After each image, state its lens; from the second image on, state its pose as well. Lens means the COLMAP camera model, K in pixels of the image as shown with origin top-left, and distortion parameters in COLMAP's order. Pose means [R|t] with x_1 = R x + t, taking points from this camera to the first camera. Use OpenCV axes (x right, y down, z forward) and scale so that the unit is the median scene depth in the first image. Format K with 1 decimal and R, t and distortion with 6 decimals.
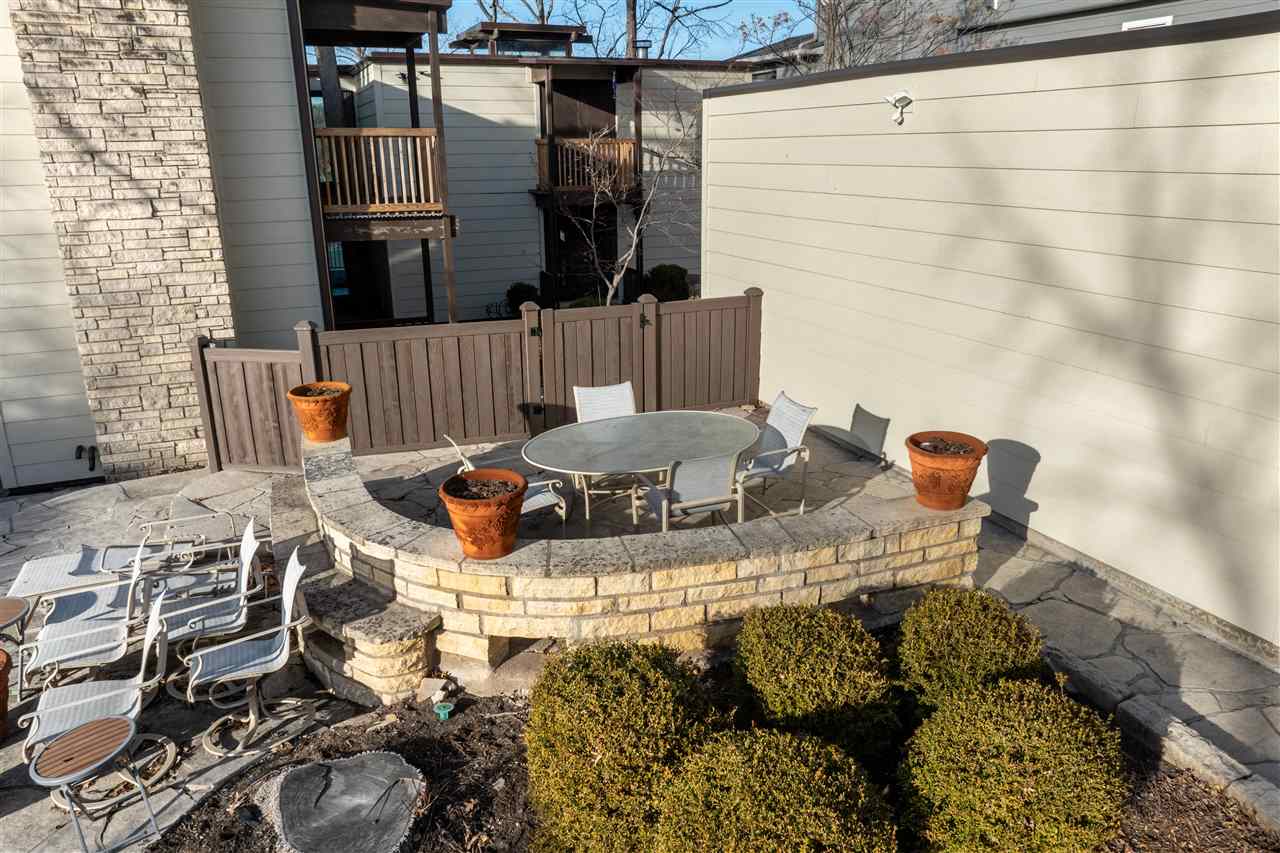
lens RADIAL K [[913.3, 0, 630.4], [0, 913.3, 435.7], [0, 0, 1]] dist [-0.035723, 0.021198]
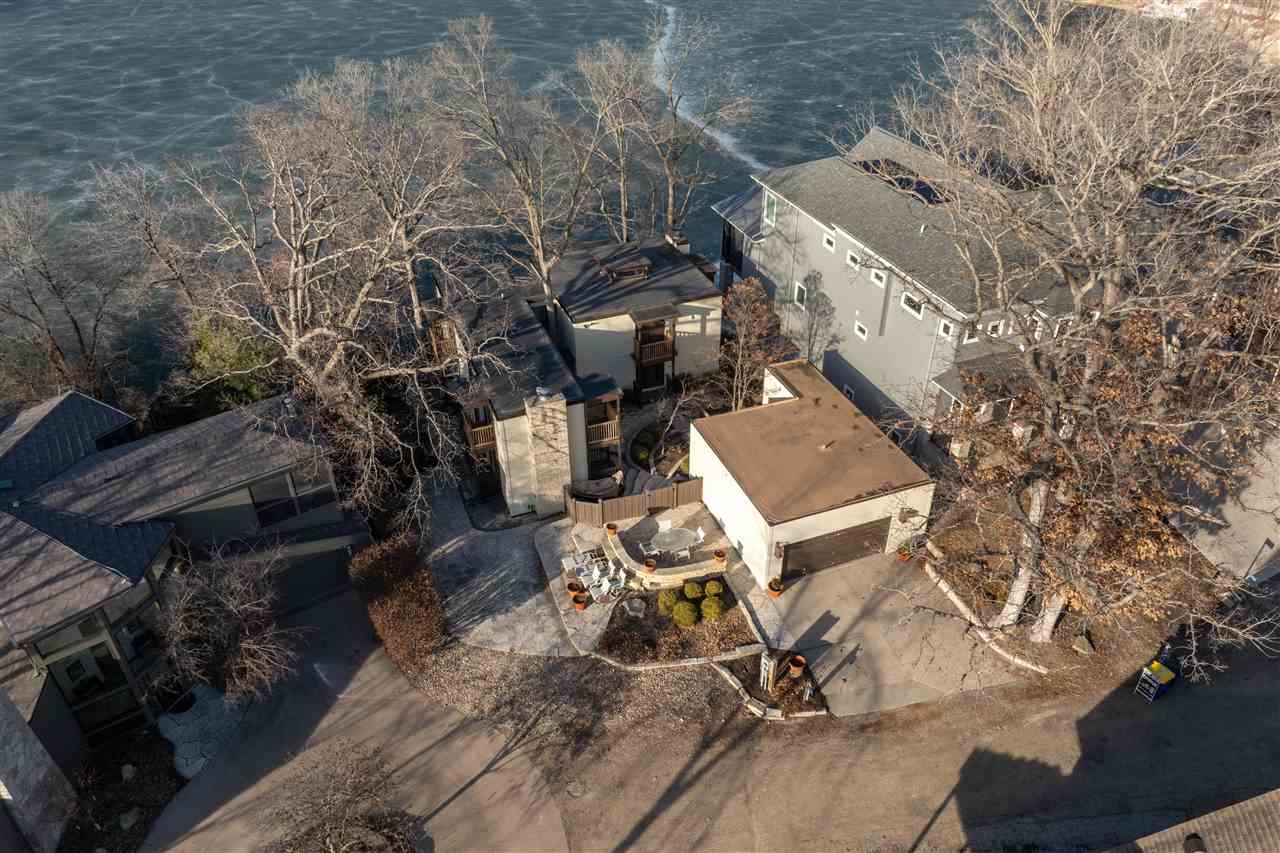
lens RADIAL K [[913.3, 0, 636.0], [0, 913.3, 420.1], [0, 0, 1]] dist [-0.035723, 0.021198]
pose [[0.999588, 0.017779, -0.022521, -0.072016], [-0.010637, 0.958577, 0.284635, -1.650371], [0.026649, -0.284278, 0.958371, -2.984802]]
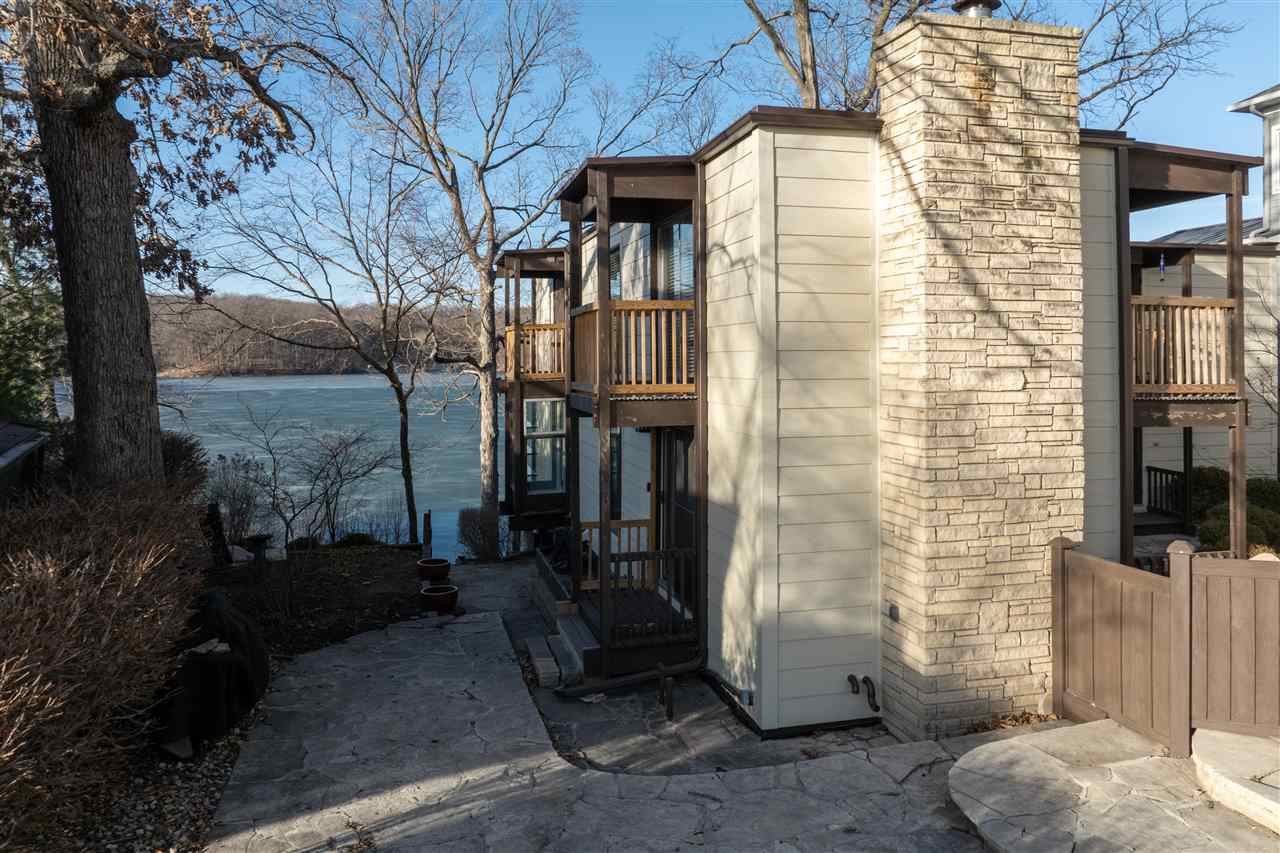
lens RADIAL K [[913.3, 0, 659.7], [0, 913.3, 353.0], [0, 0, 1]] dist [-0.035723, 0.021198]
pose [[0.992815, 0.012701, -0.118985, -0.770092], [-0.048506, 0.951707, -0.303151, -0.009252], [0.109389, 0.306744, 0.945485, 0.183331]]
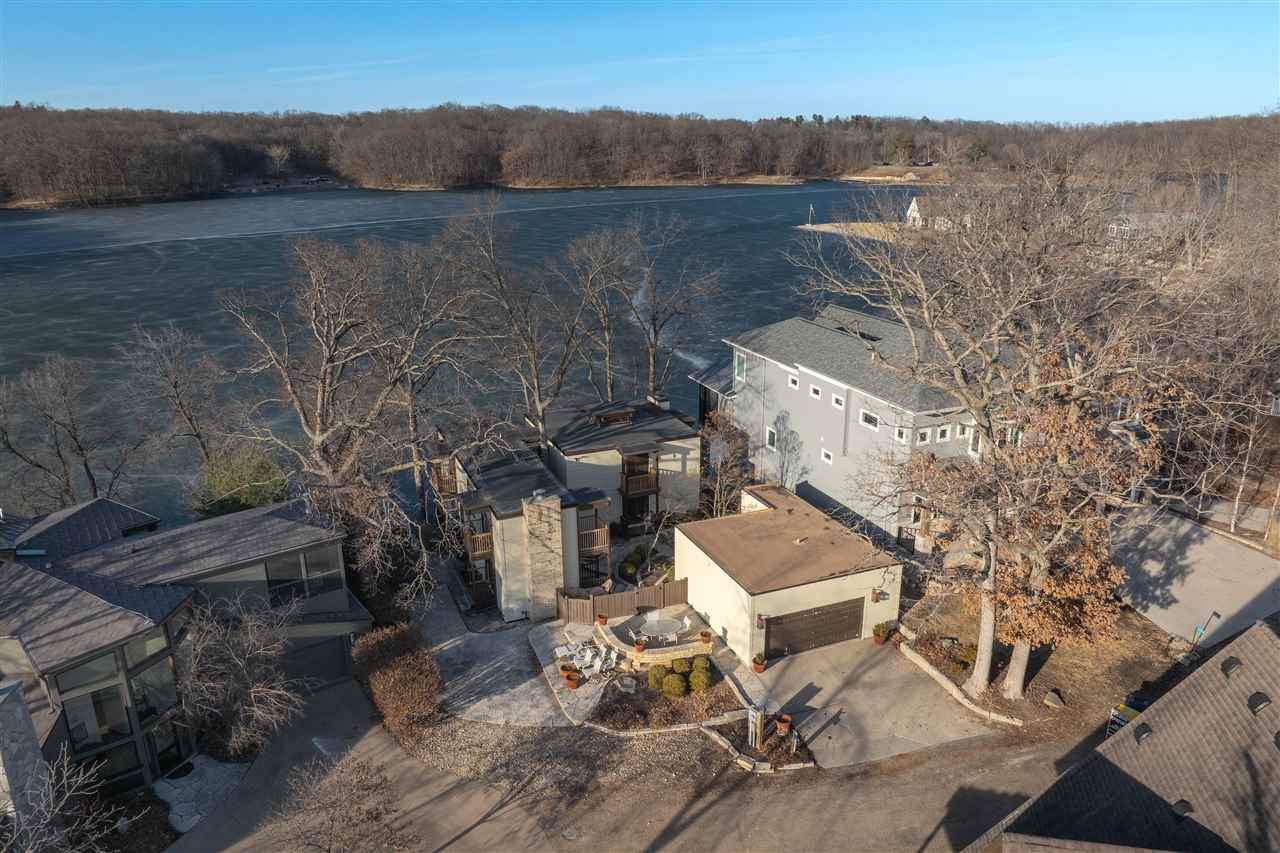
lens RADIAL K [[913.3, 0, 636.2], [0, 913.3, 428.8], [0, 0, 1]] dist [-0.035723, 0.021198]
pose [[0.999988, 0.004563, -0.001808, -0.102606], [-0.004545, 0.999941, 0.009852, -0.962636], [0.001853, -0.009844, 0.999950, -3.506556]]
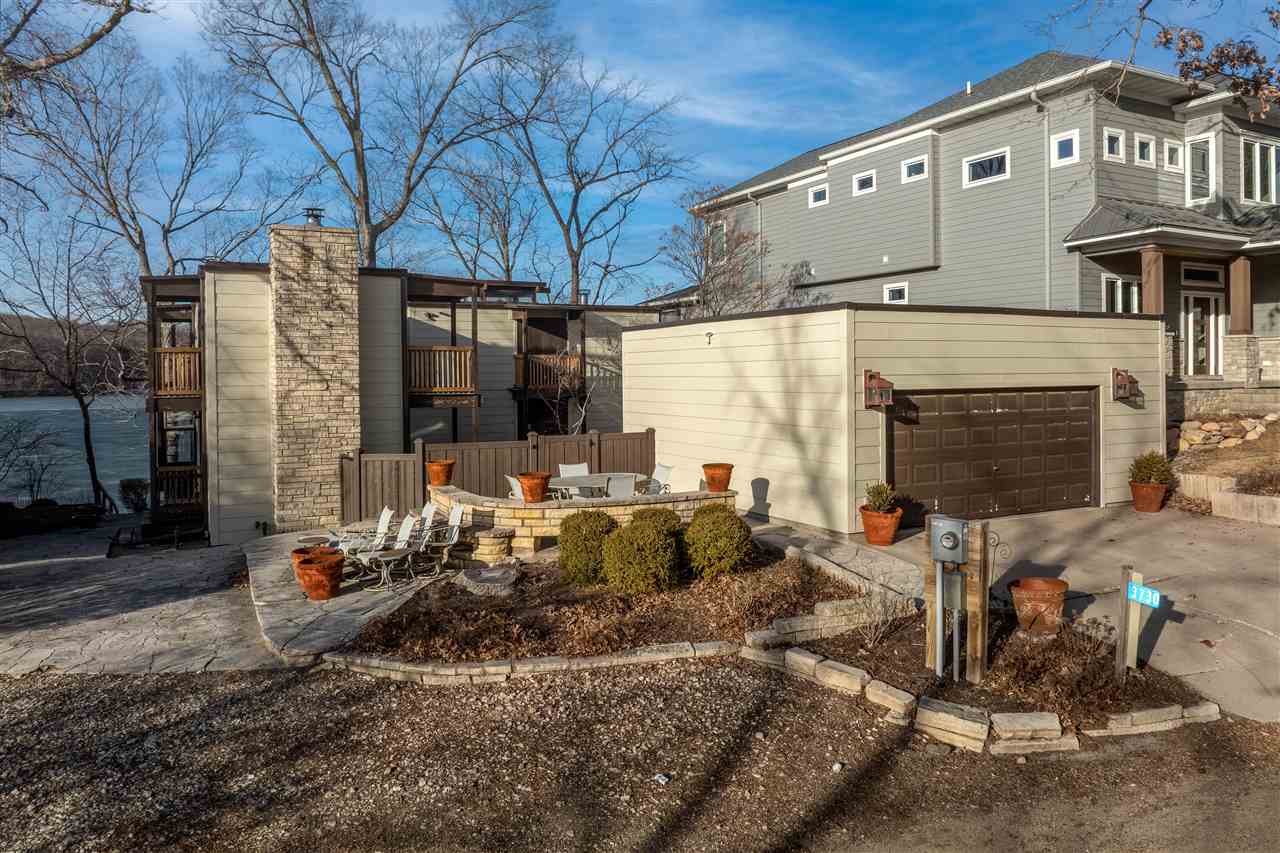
lens RADIAL K [[913.3, 0, 644.5], [0, 913.3, 376.5], [0, 0, 1]] dist [-0.035723, 0.021198]
pose [[0.996304, 0.000194, 0.085900, -0.038873], [0.025240, 0.955196, -0.294896, 0.305030], [-0.082109, 0.295974, 0.951661, -0.854751]]
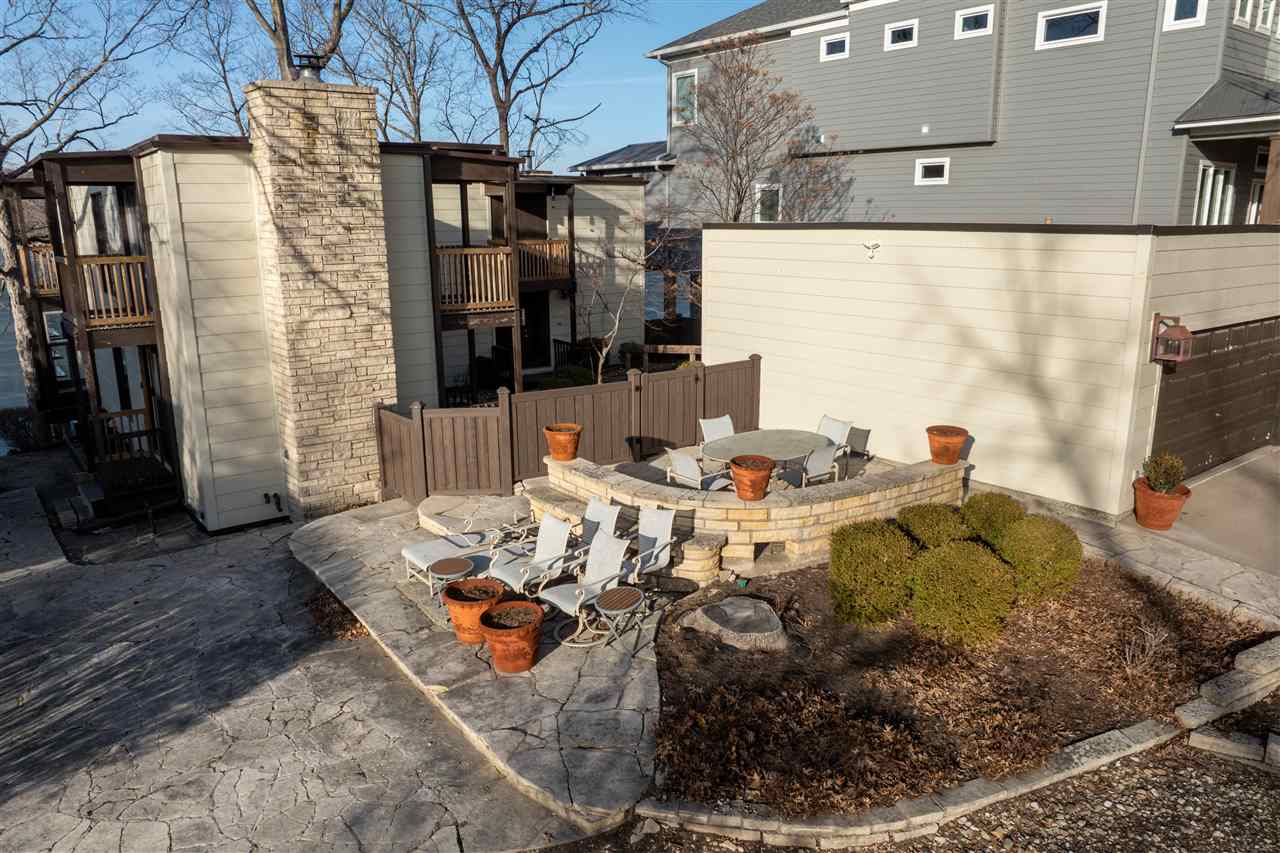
lens RADIAL K [[913.3, 0, 640.2], [0, 913.3, 431.4], [0, 0, 1]] dist [-0.035723, 0.021198]
pose [[0.964478, -0.055960, 0.258166, -0.478624], [0.075171, 0.995040, -0.065146, 0.053108], [-0.253240, 0.082239, 0.963902, -0.431209]]
